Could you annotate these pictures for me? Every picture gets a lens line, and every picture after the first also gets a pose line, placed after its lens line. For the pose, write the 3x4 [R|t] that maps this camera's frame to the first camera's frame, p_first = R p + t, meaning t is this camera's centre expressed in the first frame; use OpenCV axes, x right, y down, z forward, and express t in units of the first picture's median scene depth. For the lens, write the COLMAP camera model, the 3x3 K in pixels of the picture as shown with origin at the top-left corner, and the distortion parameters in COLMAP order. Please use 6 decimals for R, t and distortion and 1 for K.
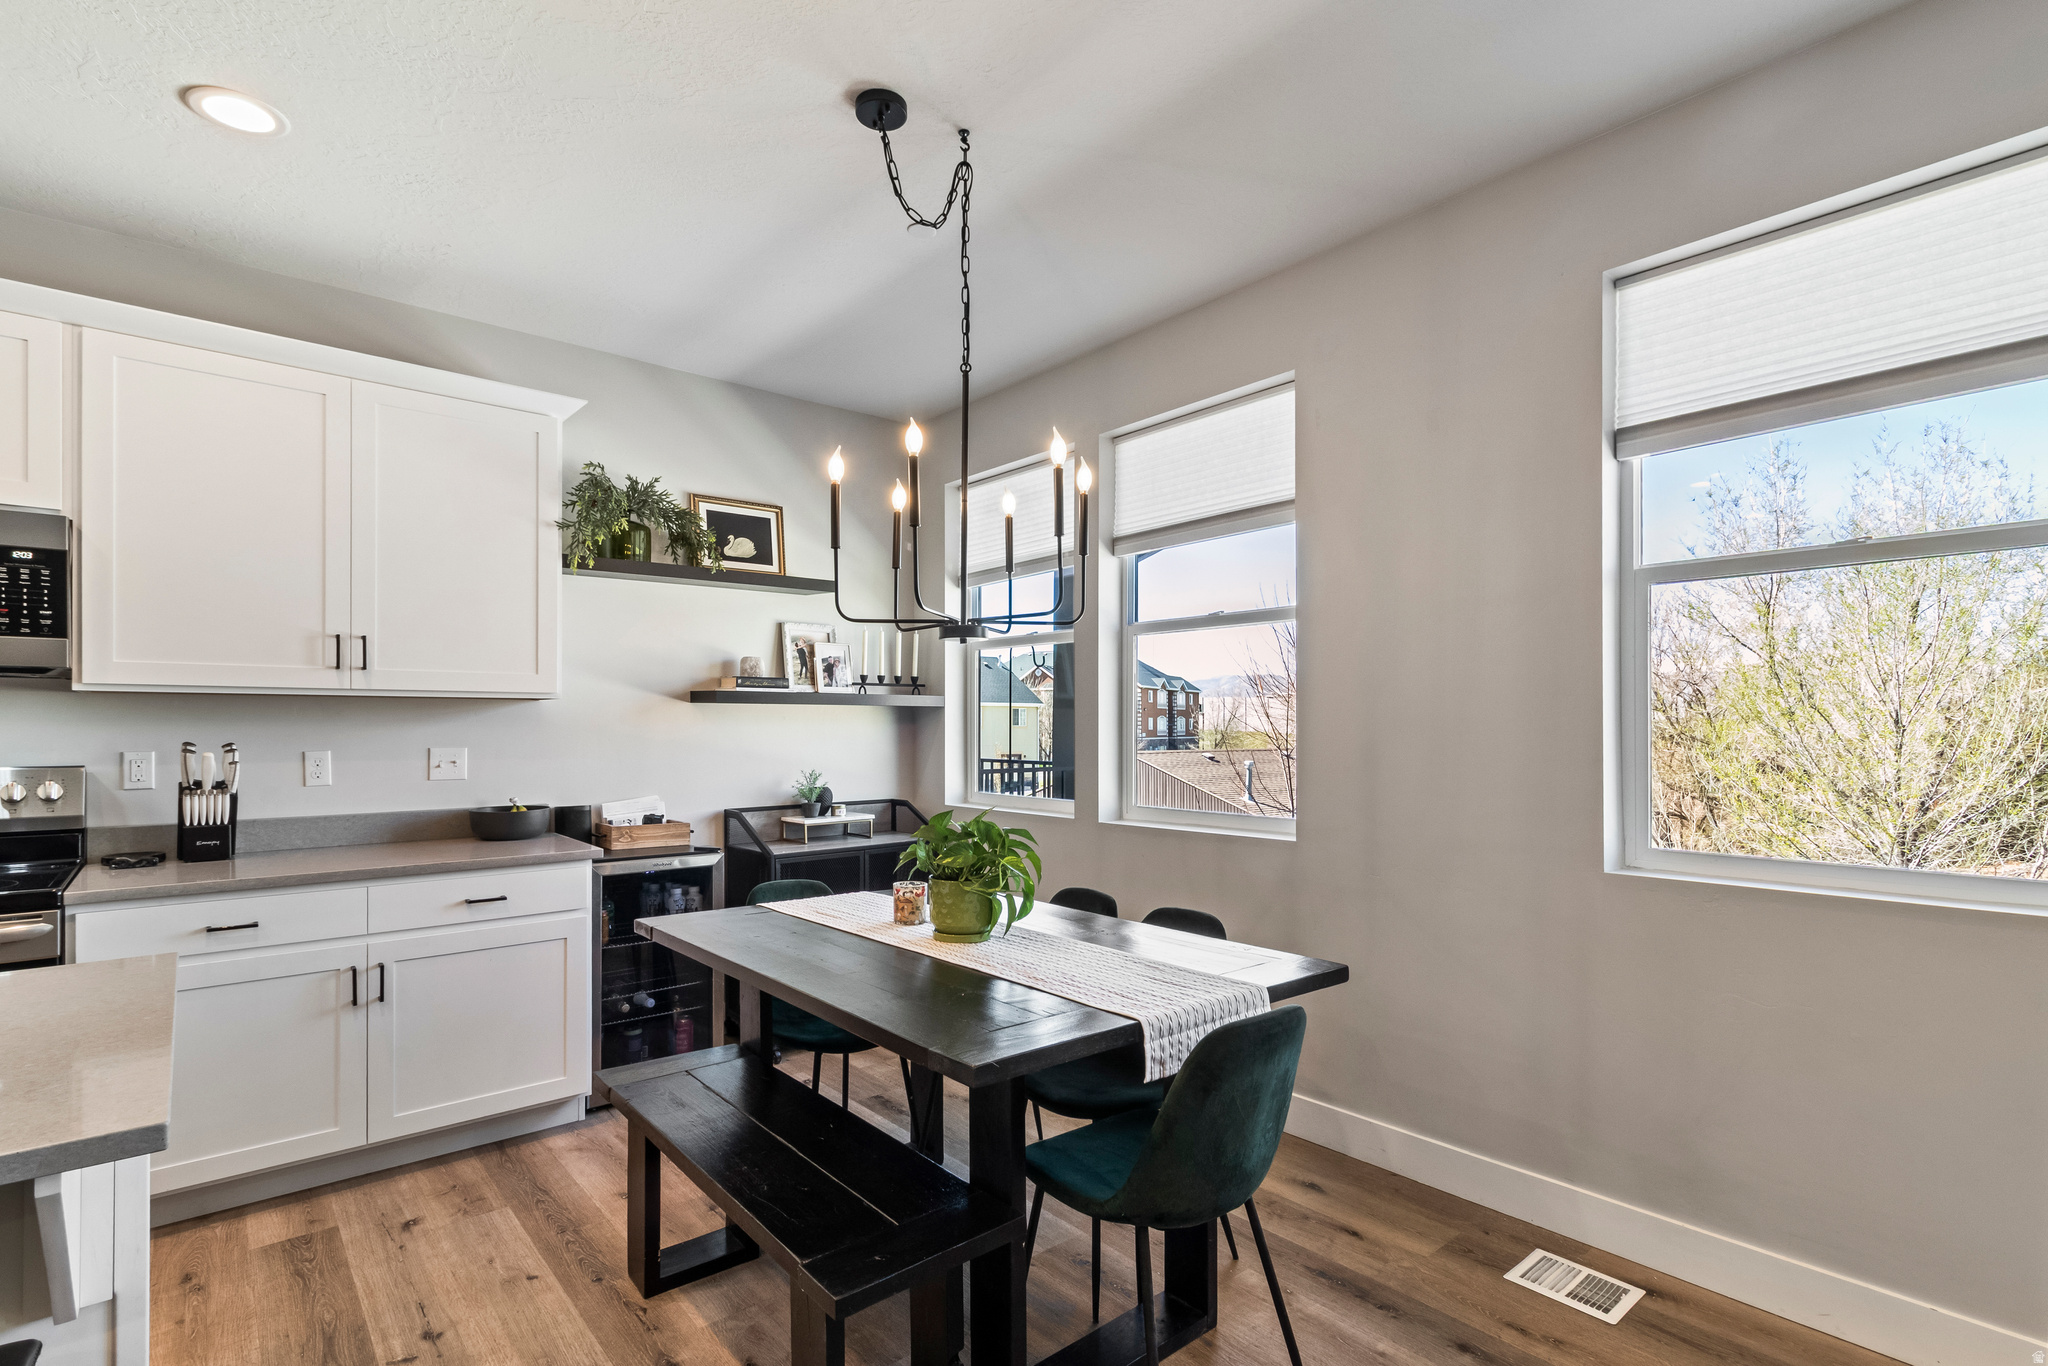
lens RADIAL K [[970.4, 0, 1027.7], [0, 970.4, 725.5], [0, 0, 1]] dist [0.002673, -0.001219]
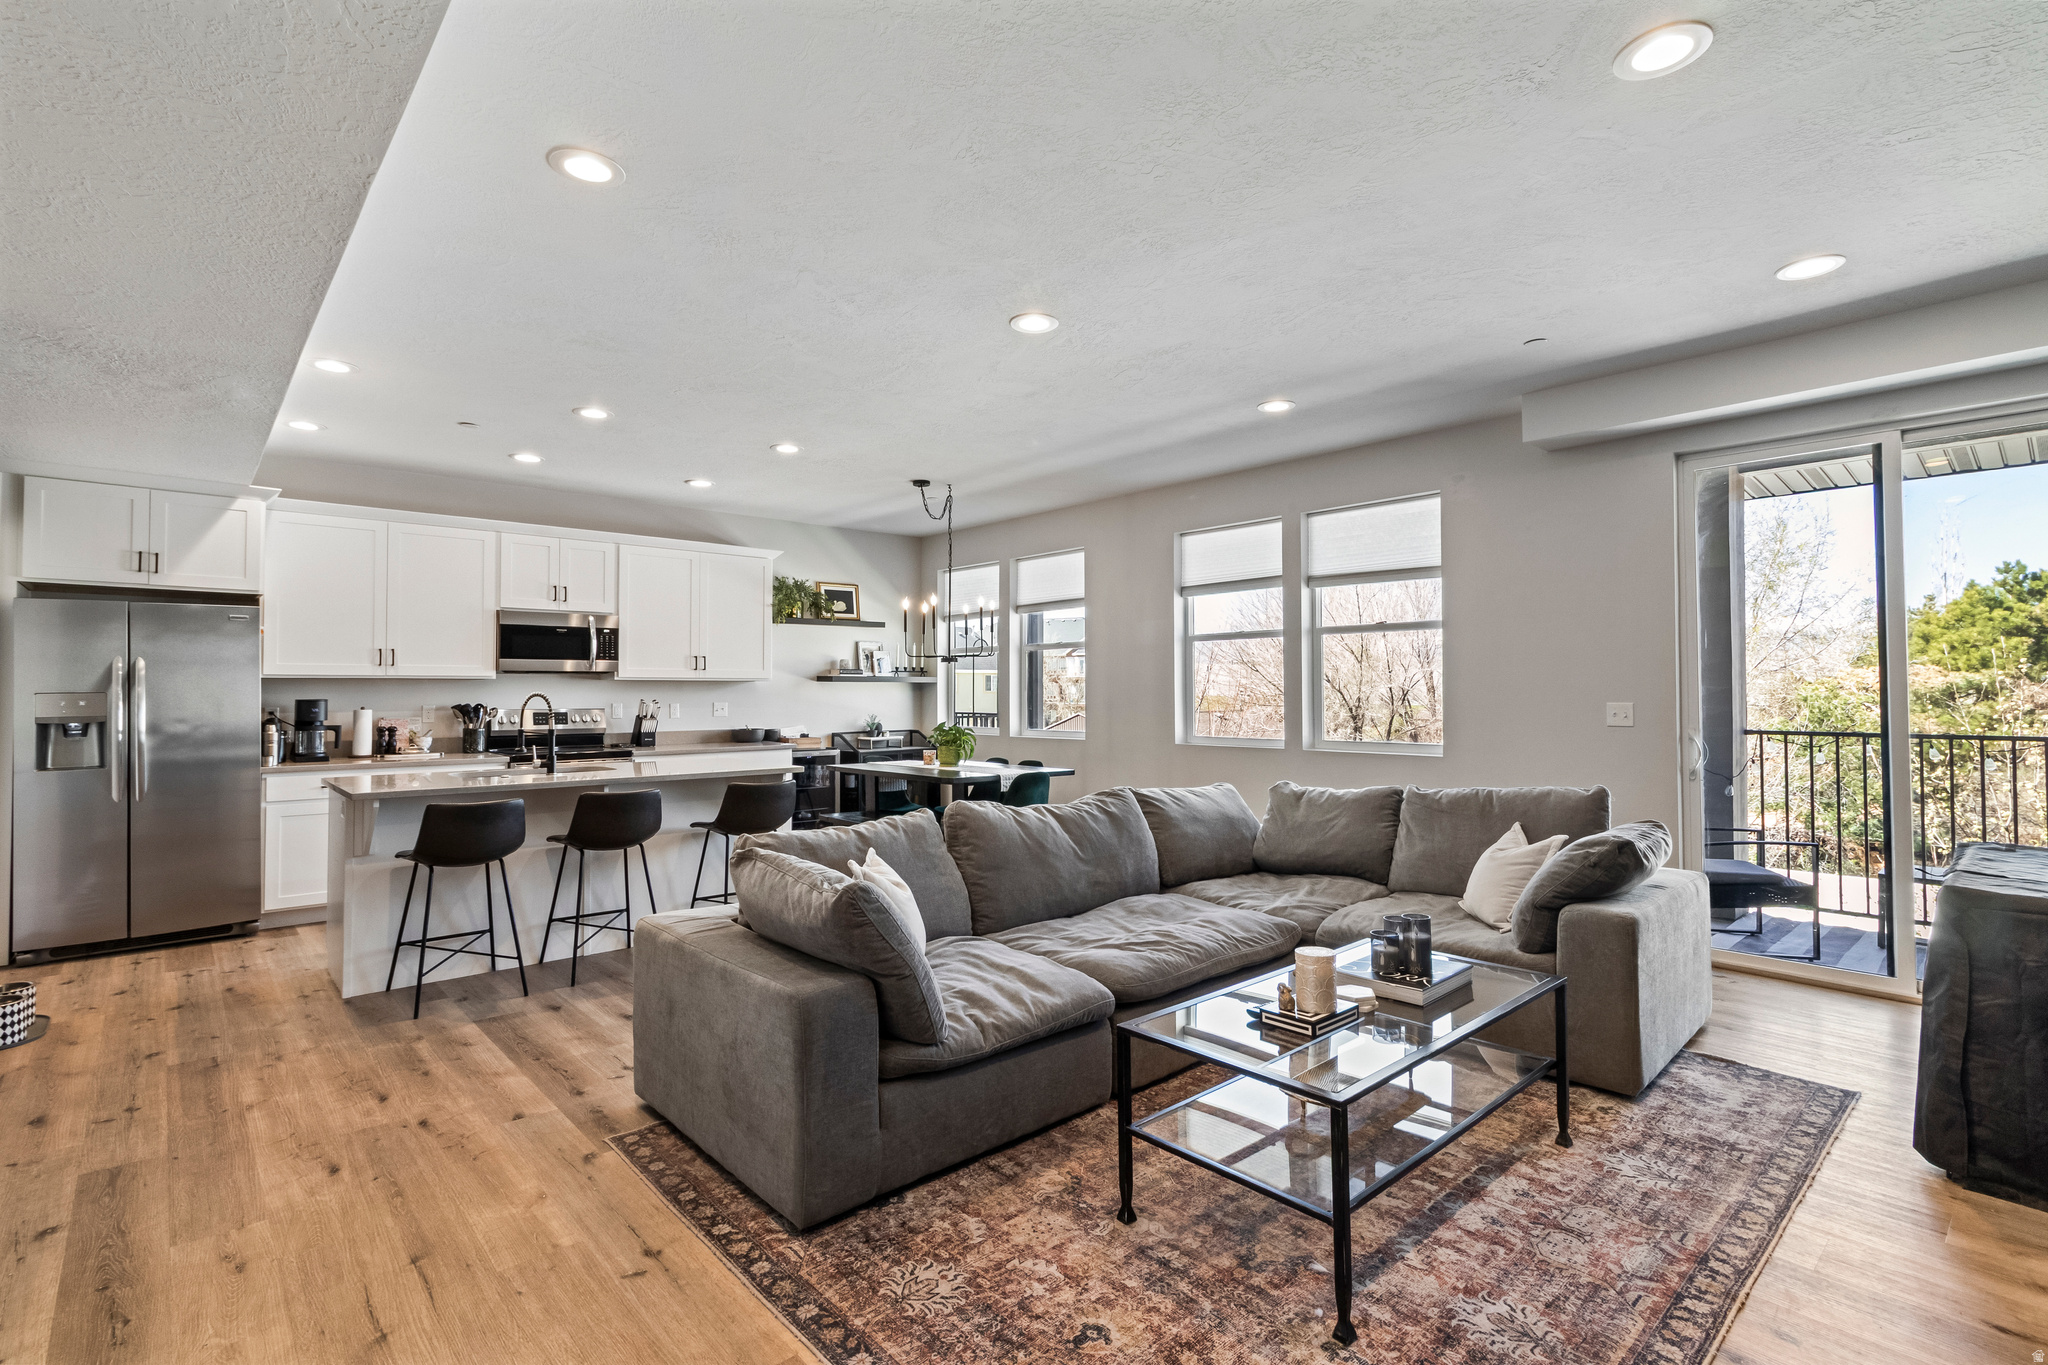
lens RADIAL K [[970.4, 0, 1034.4], [0, 970.4, 675.2], [0, 0, 1]] dist [0.002673, -0.001219]
pose [[0.999634, -0.002438, 0.026950, 0.065556], [0.002895, 0.999852, -0.016930, -0.000408], [-0.026905, 0.017002, 0.999493, -1.094029]]
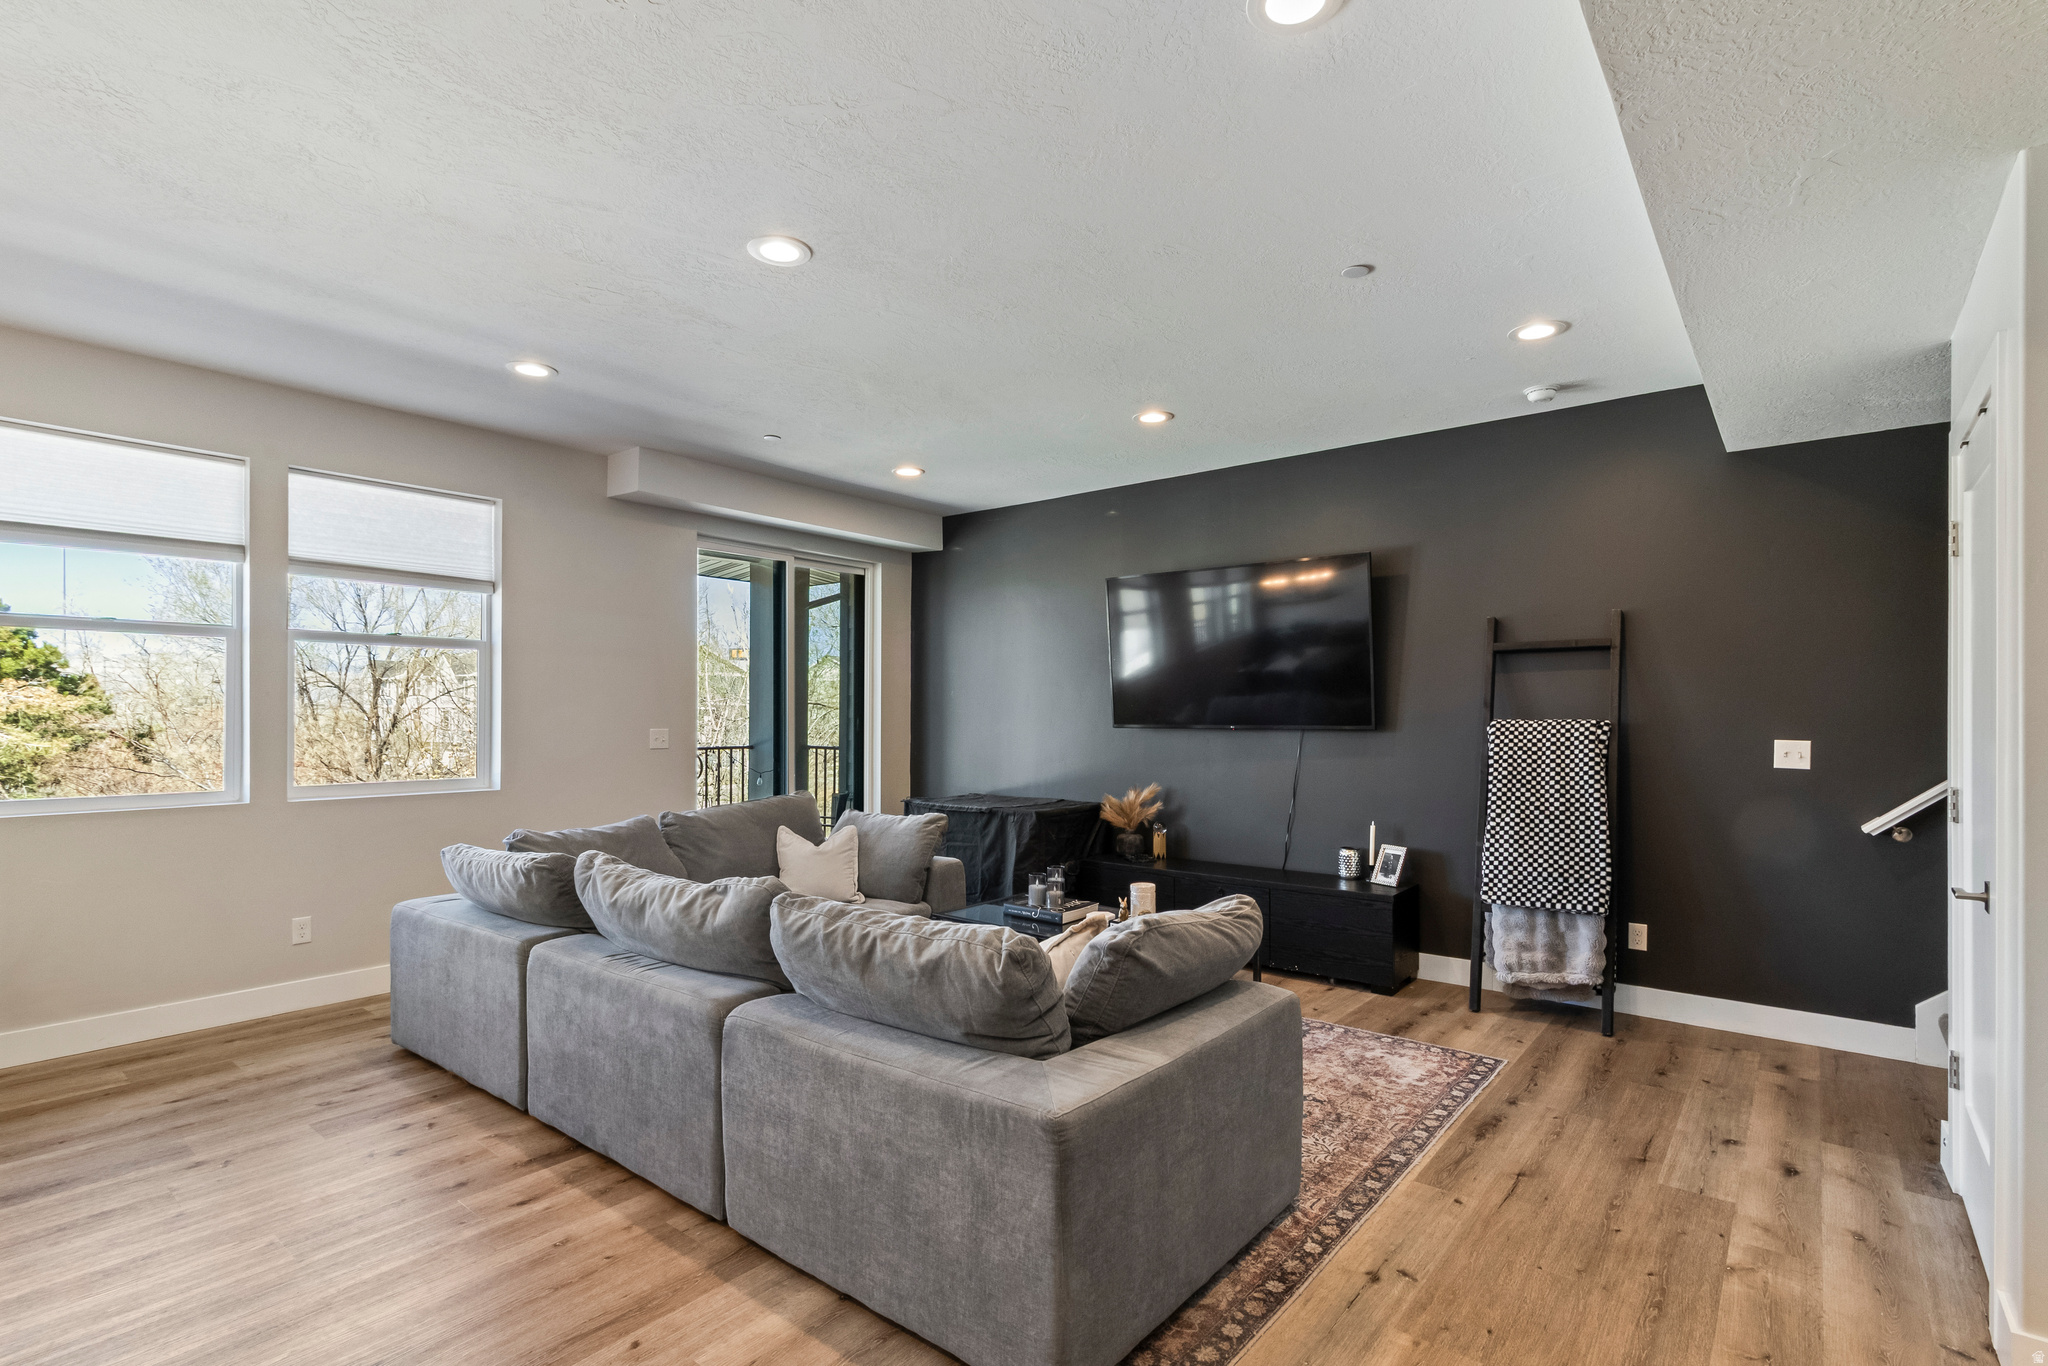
lens RADIAL K [[970.4, 0, 1044.2], [0, 970.4, 712.2], [0, 0, 1]] dist [0.002673, -0.001219]
pose [[-0.189316, 0.000810, 0.981916, -0.682280], [-0.001630, 0.999998, -0.001140, -0.007153], [-0.981915, -0.001817, -0.189314, -0.201887]]
